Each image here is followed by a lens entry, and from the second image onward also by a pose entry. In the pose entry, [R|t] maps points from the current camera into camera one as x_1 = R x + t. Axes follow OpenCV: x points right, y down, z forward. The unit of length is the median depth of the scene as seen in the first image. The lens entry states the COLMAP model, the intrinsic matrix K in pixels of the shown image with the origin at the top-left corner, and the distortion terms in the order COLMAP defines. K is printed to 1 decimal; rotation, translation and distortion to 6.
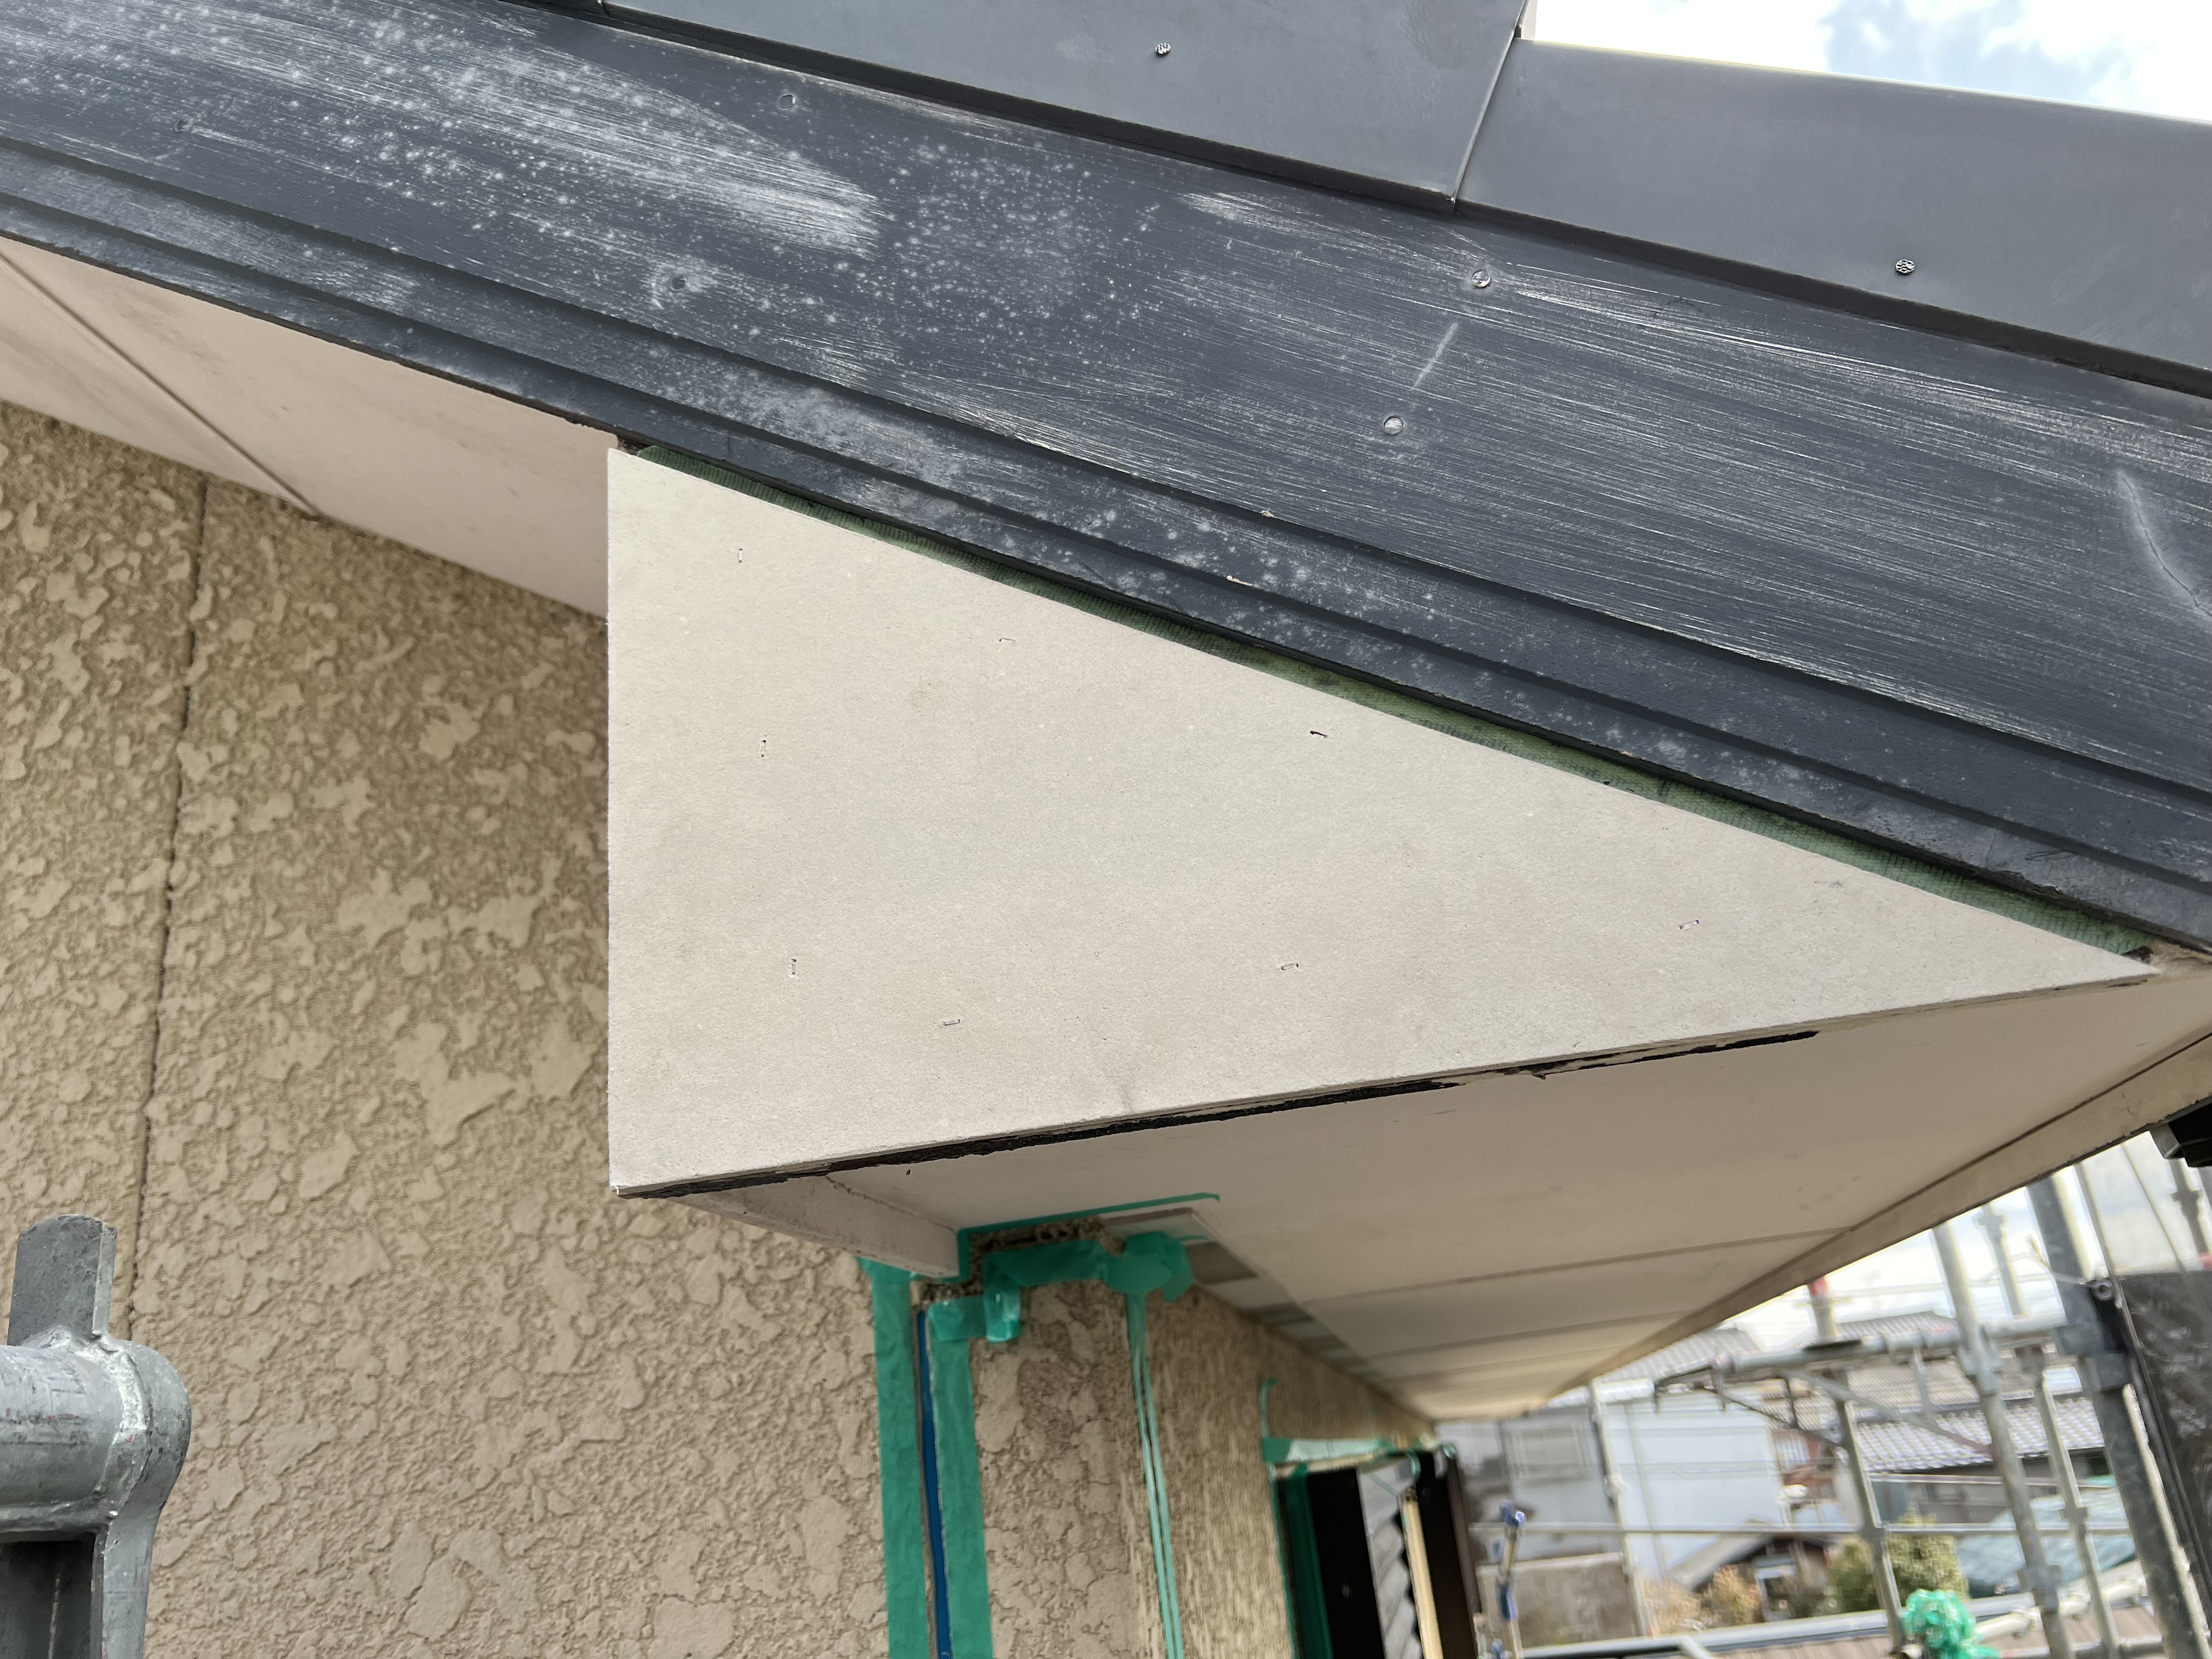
lens RADIAL K [[1694.8, 0, 1110.3], [0, 1694.8, 834.6], [0, 0, 1]] dist [0.007282, -0.005868]
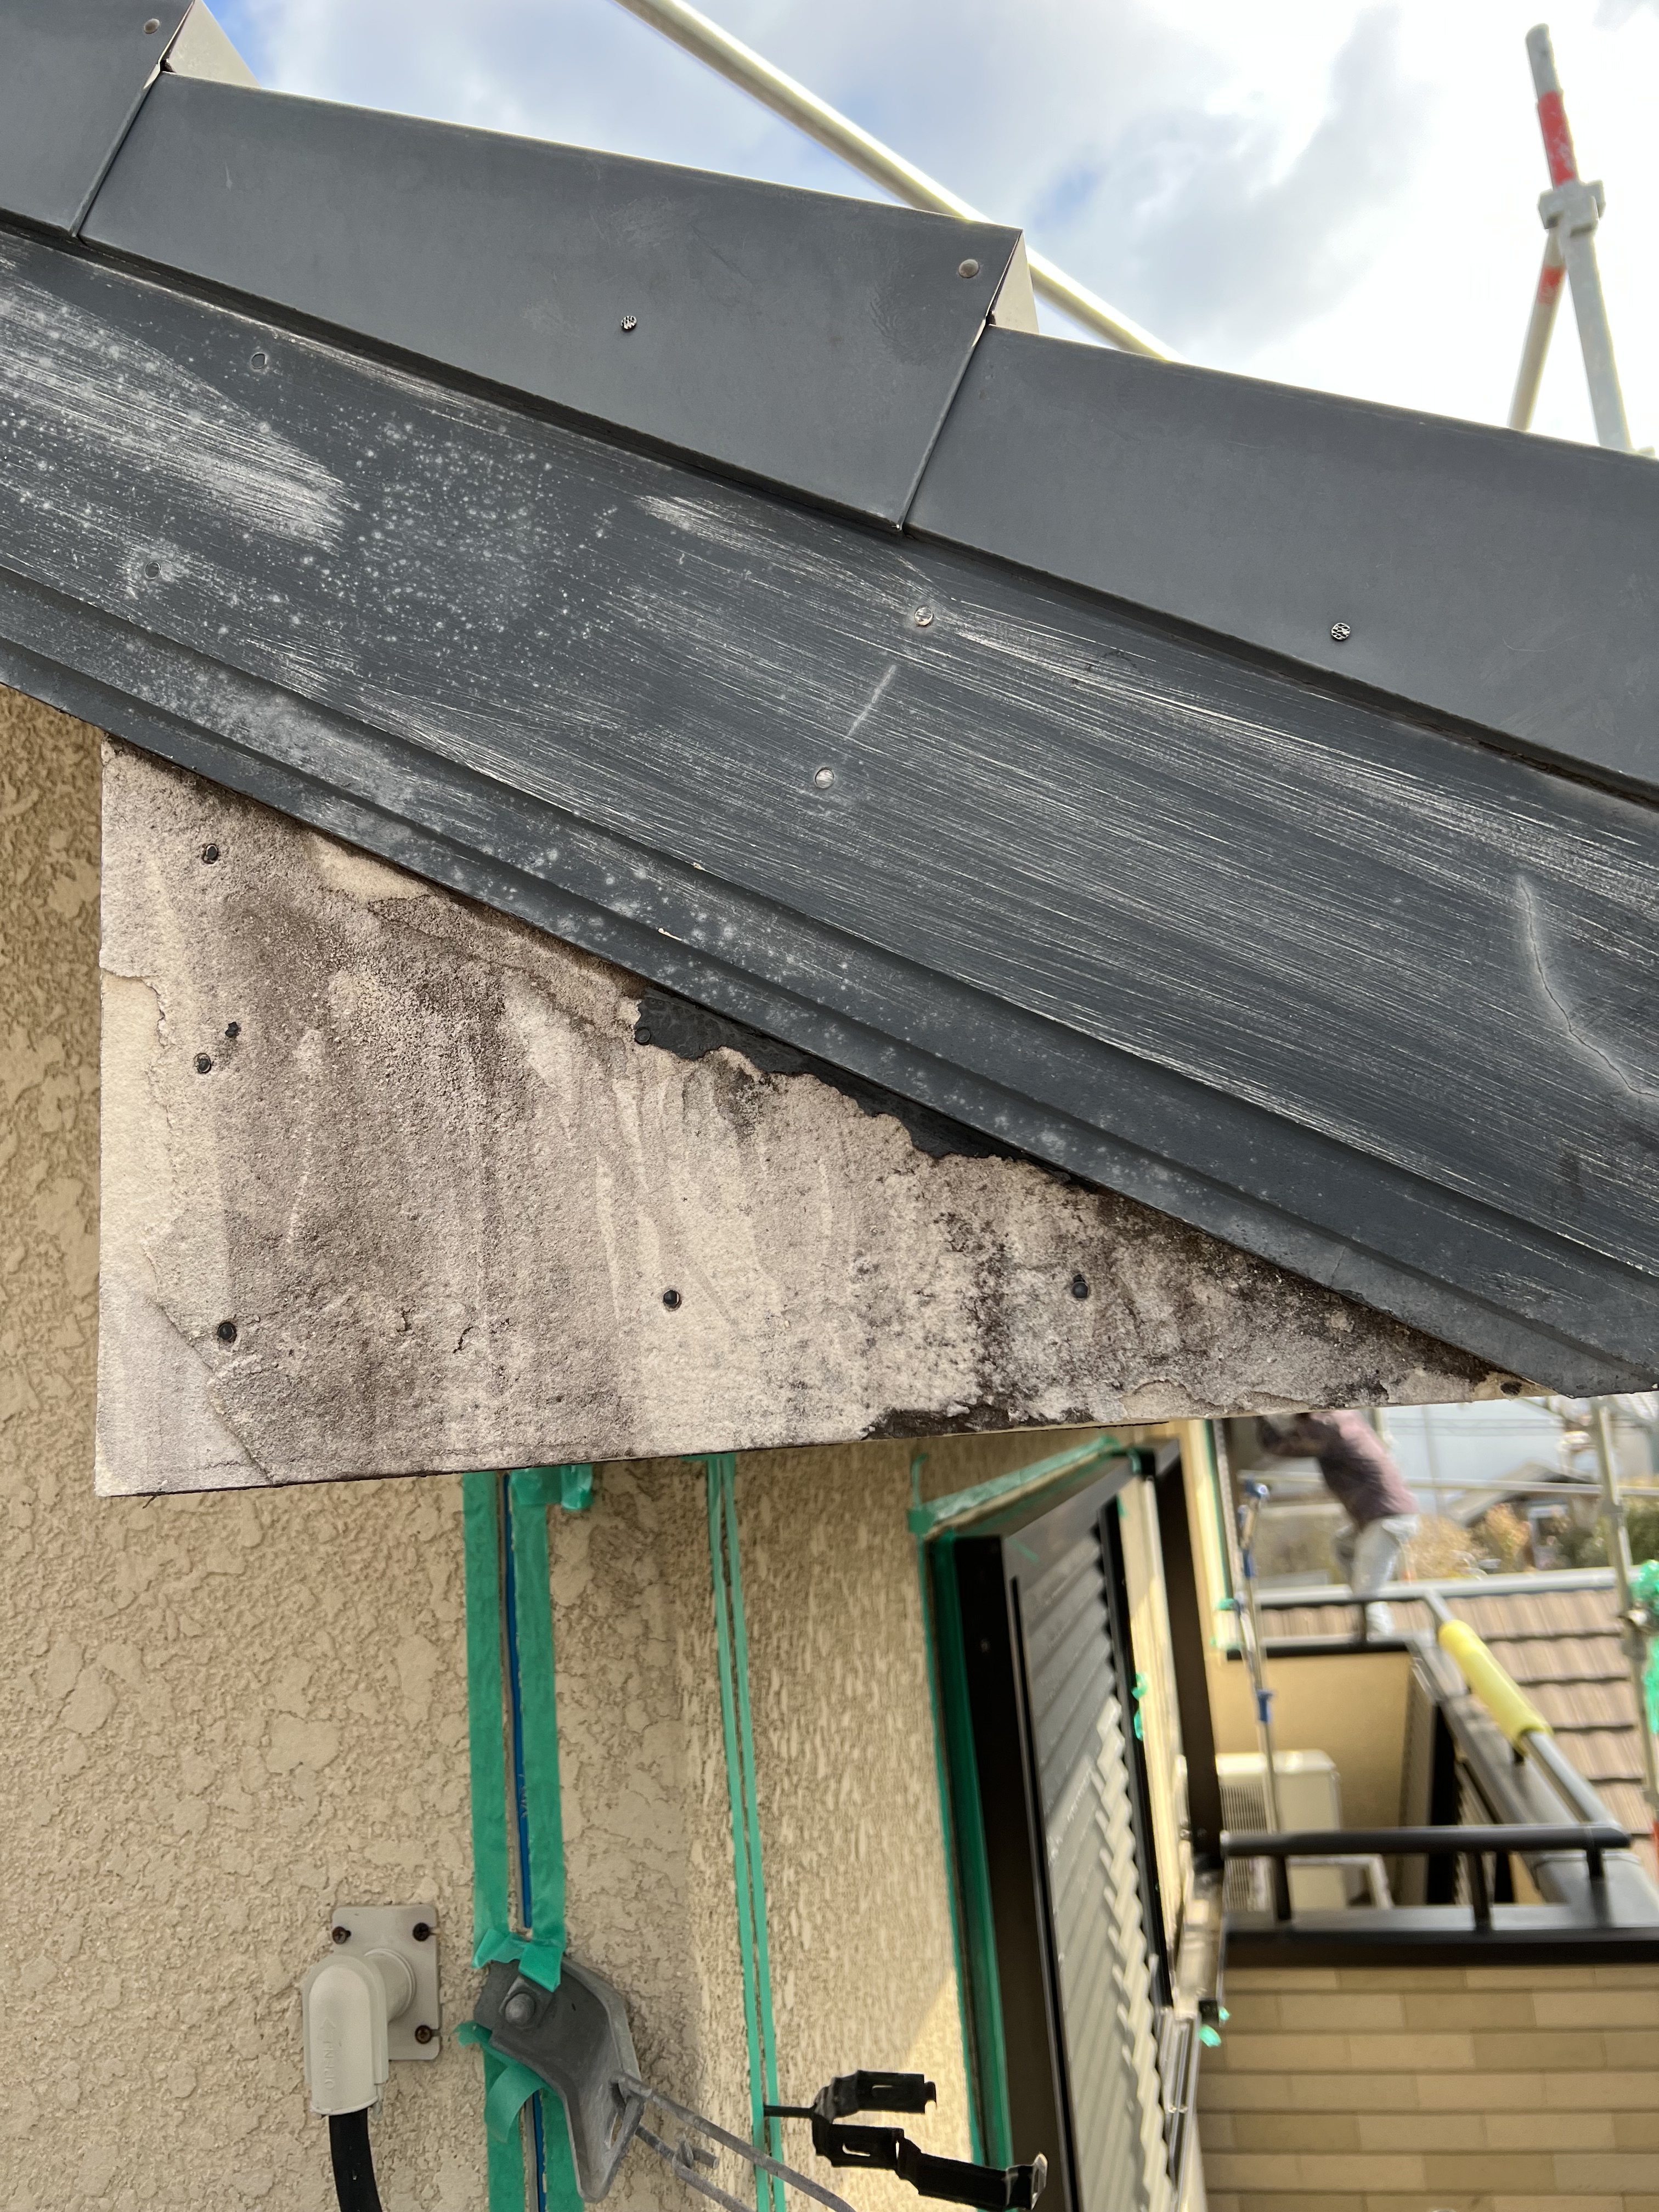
lens RADIAL K [[1685.2, 0, 826.6], [0, 1685.2, 1114.1], [0, 0, 1]] dist [0.023213, -0.024270]
pose [[0.998355, 0.021655, -0.053093, 0.197581], [-0.011280, 0.982020, 0.188439, -0.205030], [0.056220, -0.187530, 0.980649, -0.002982]]
